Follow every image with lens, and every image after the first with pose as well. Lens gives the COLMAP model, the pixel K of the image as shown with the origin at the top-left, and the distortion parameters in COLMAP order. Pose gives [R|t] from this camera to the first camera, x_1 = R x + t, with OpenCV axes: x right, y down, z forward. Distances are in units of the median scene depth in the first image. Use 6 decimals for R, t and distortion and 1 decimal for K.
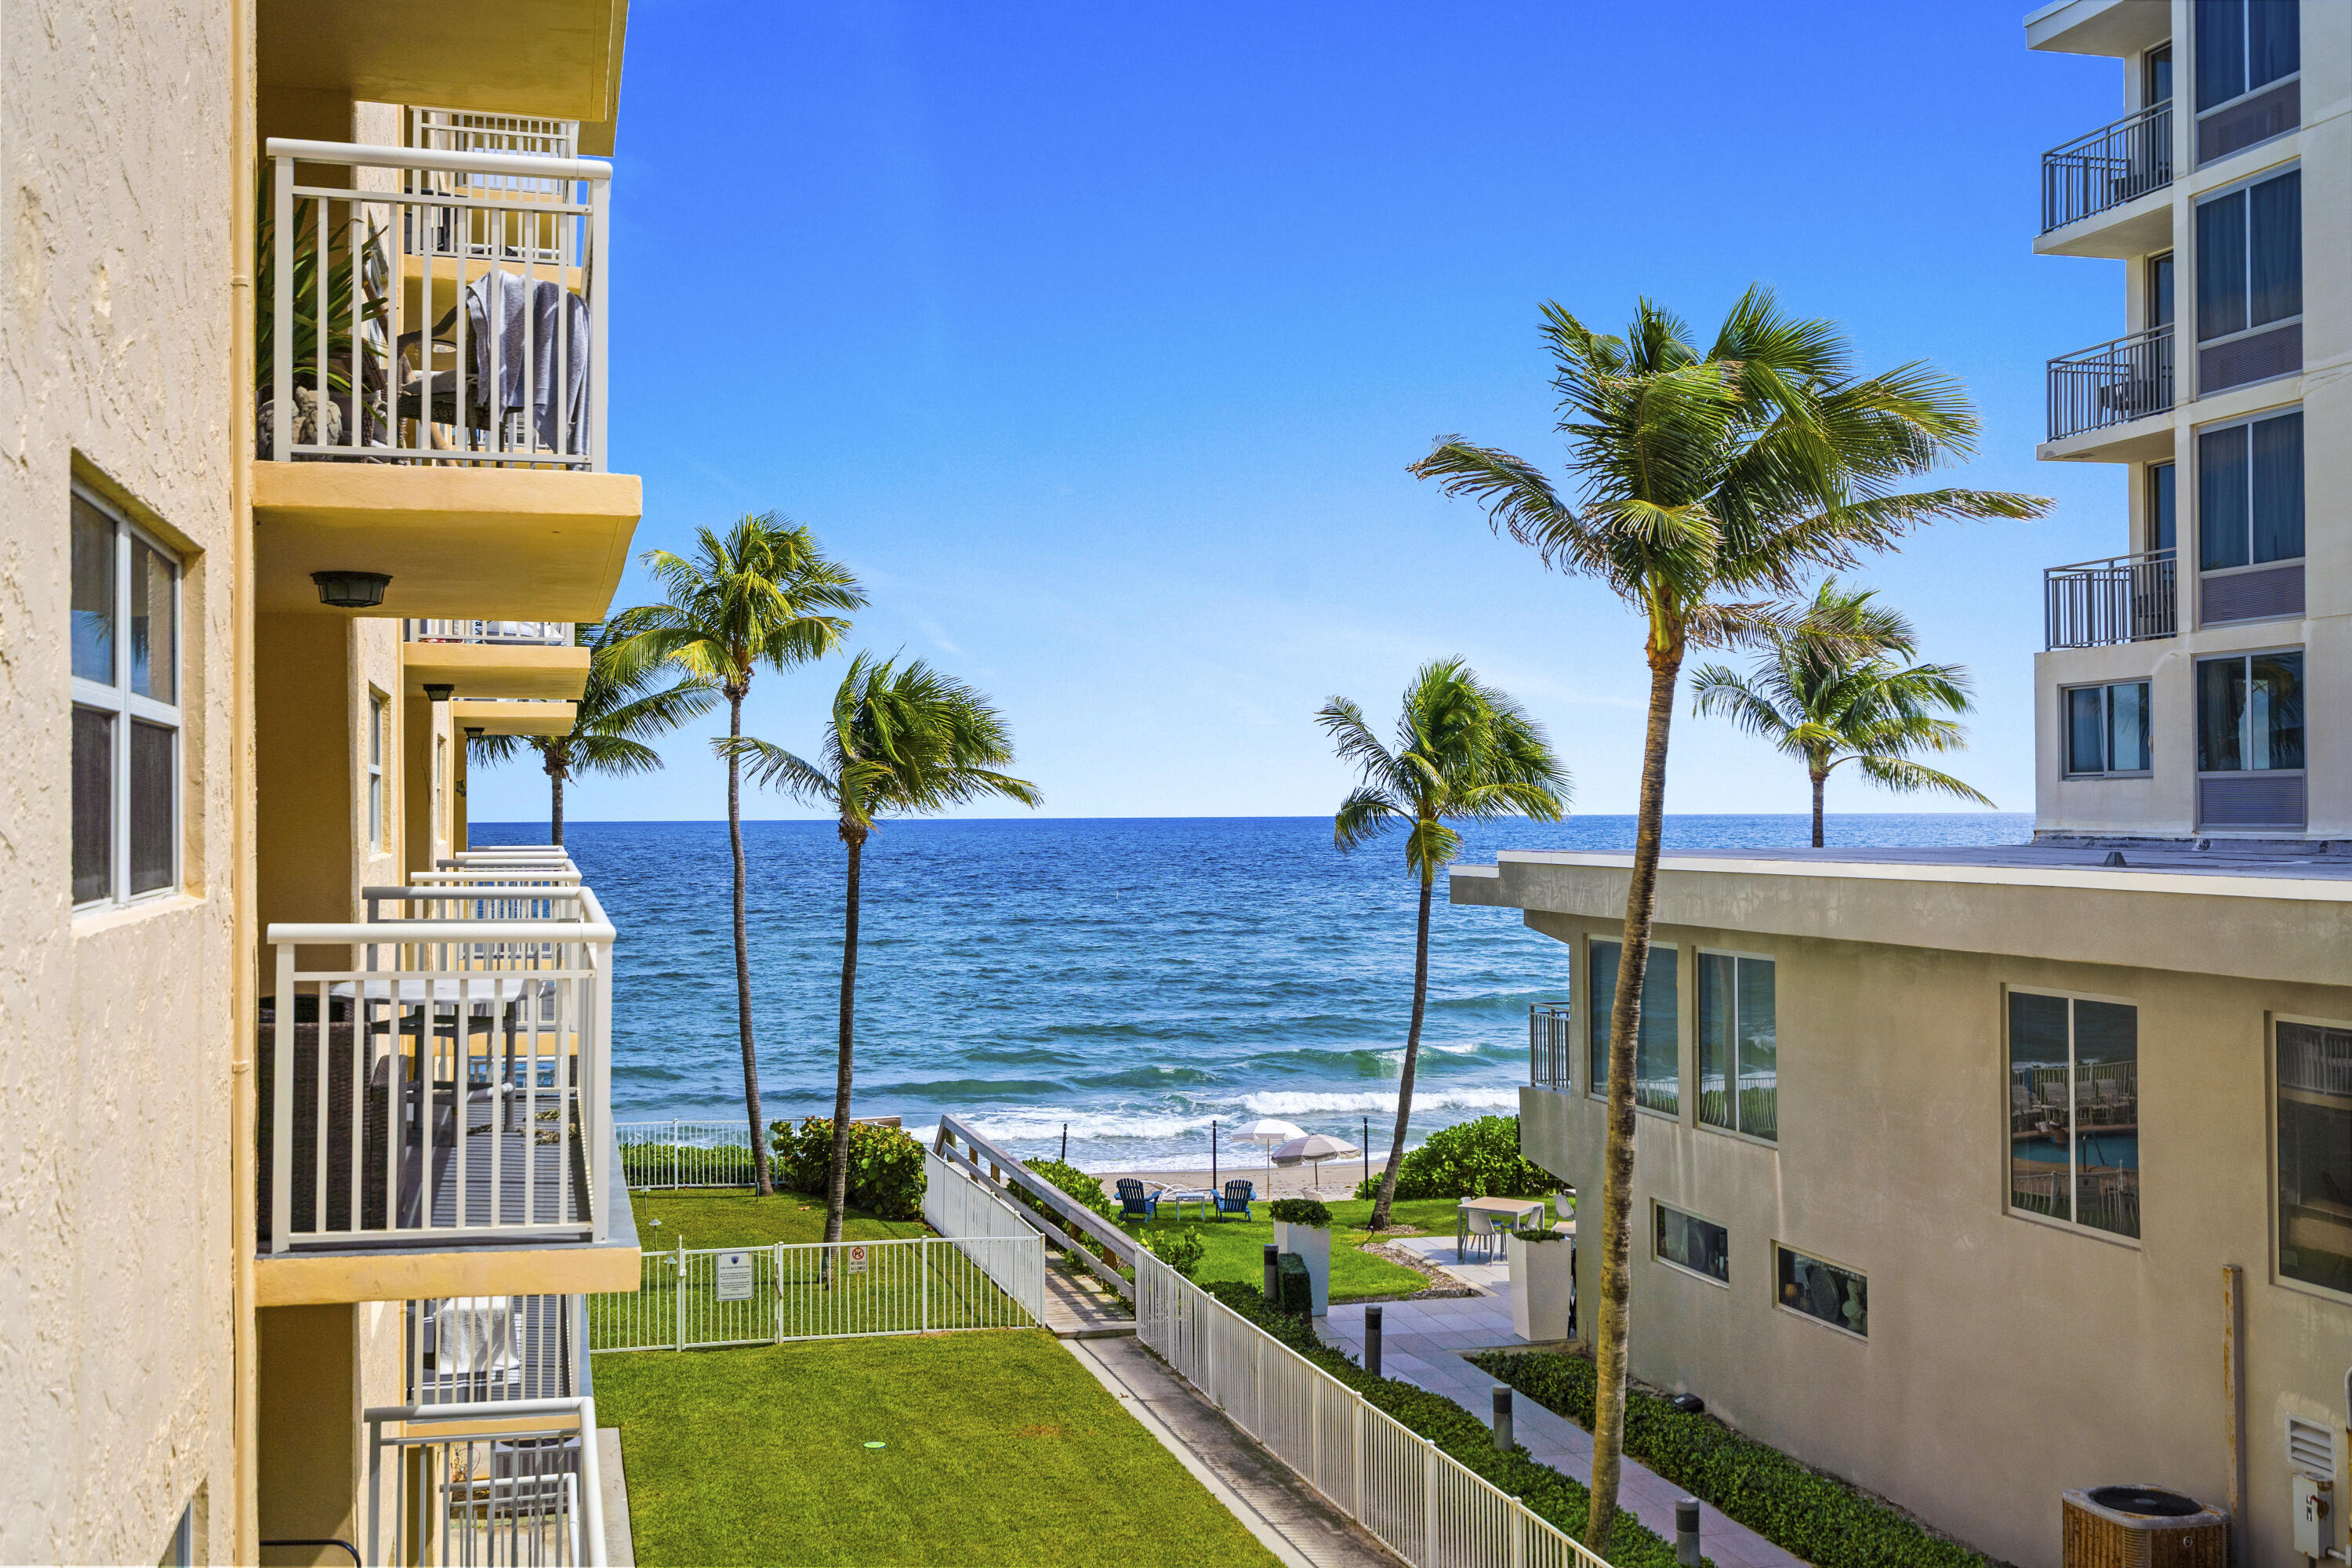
lens RADIAL K [[2390.5, 0, 1176.0], [0, 2390.5, 784.0], [0, 0, 1]] dist [0.007857, 0.002067]
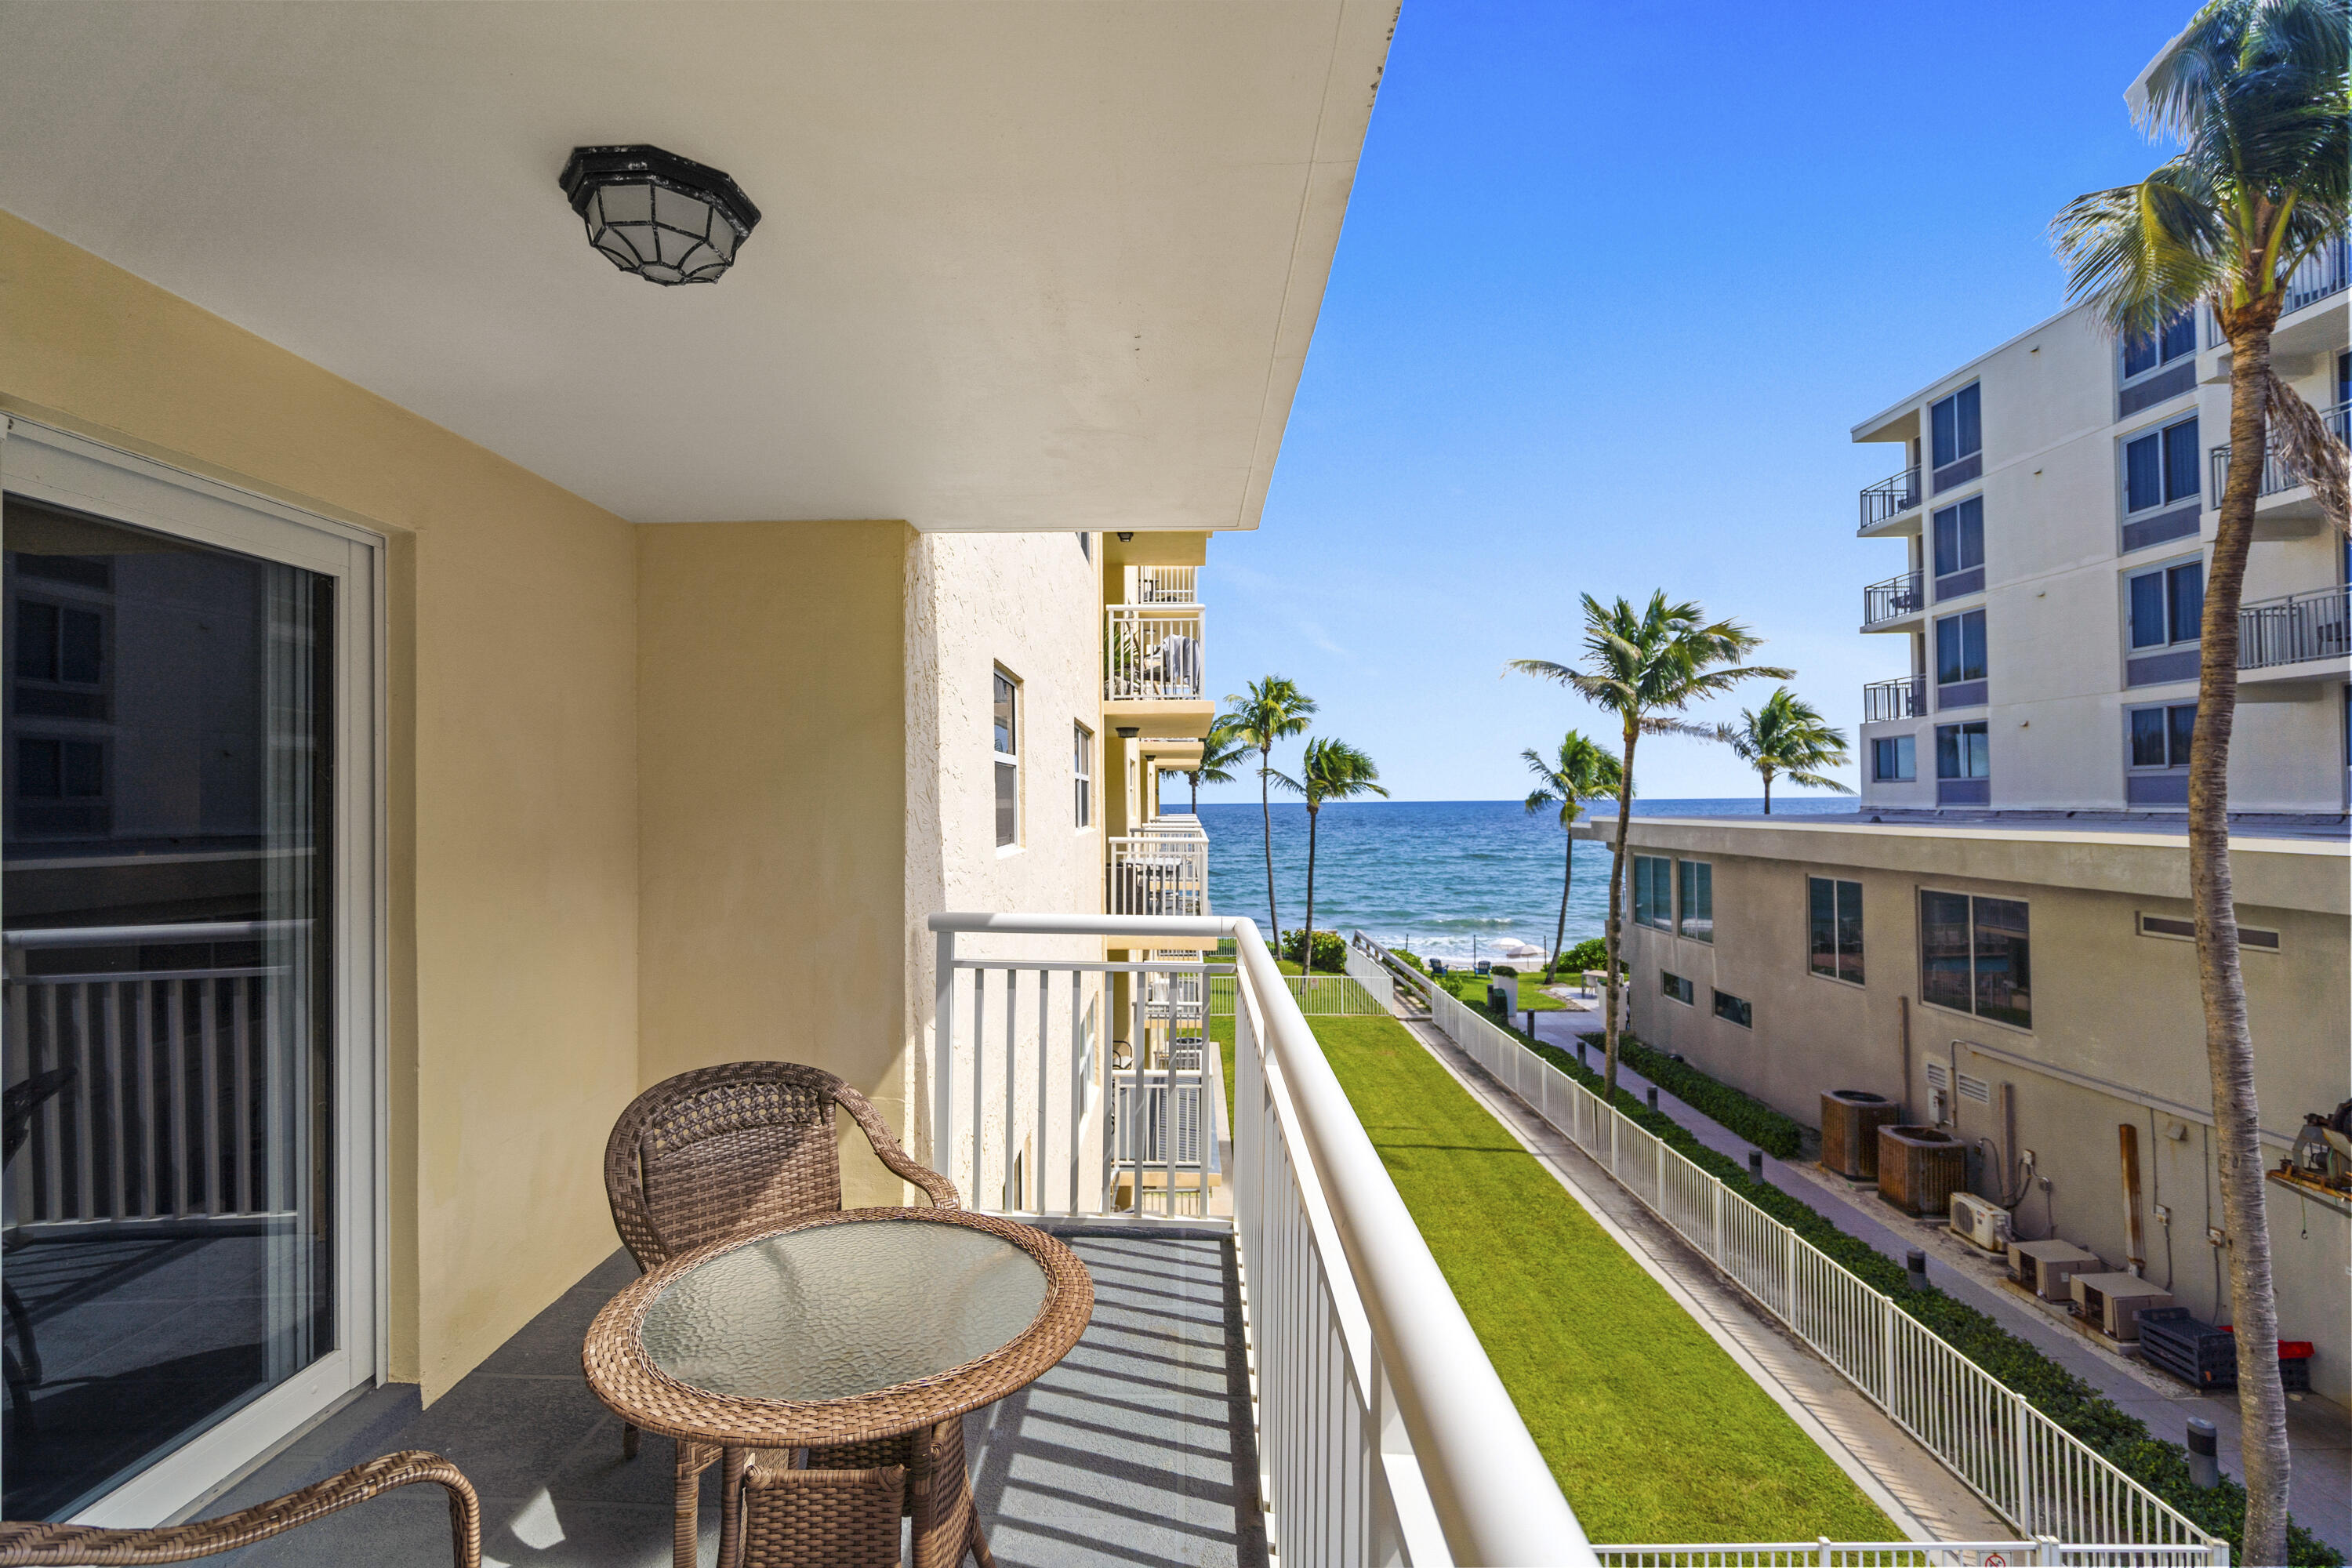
lens RADIAL K [[1086.9, 0, 1166.2], [0, 1086.9, 765.9], [0, 0, 1]] dist [-0.002974, 0.000052]
pose [[0.961269, -0.013652, -0.275272, 0.031964], [0.008539, 0.999768, -0.019765, -0.003053], [0.275478, 0.016649, 0.961163, -0.118879]]
